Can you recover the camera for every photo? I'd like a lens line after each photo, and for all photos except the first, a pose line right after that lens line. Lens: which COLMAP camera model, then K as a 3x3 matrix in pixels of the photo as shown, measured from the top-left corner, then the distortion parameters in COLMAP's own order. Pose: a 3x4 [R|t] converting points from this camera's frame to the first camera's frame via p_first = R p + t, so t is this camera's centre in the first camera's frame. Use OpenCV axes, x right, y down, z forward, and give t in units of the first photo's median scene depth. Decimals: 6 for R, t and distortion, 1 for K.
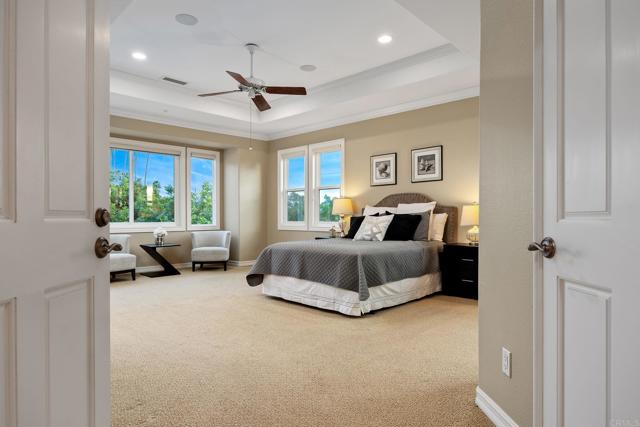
lens RADIAL K [[398.9, 0, 321.3], [0, 398.9, 215.6], [0, 0, 1]] dist [-0.006259, -0.000159]
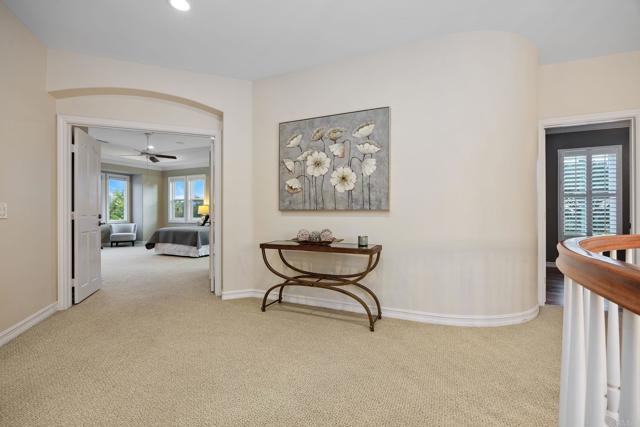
lens RADIAL K [[281.4, 0, 317.1], [0, 281.4, 213.1], [0, 0, 1]] dist [0.001856, 0.000146]
pose [[0.942411, 0.000668, 0.334455, 0.100172], [-0.000292, 0.999999, -0.001174, -0.004686], [-0.334456, 0.001009, 0.942411, -0.412176]]
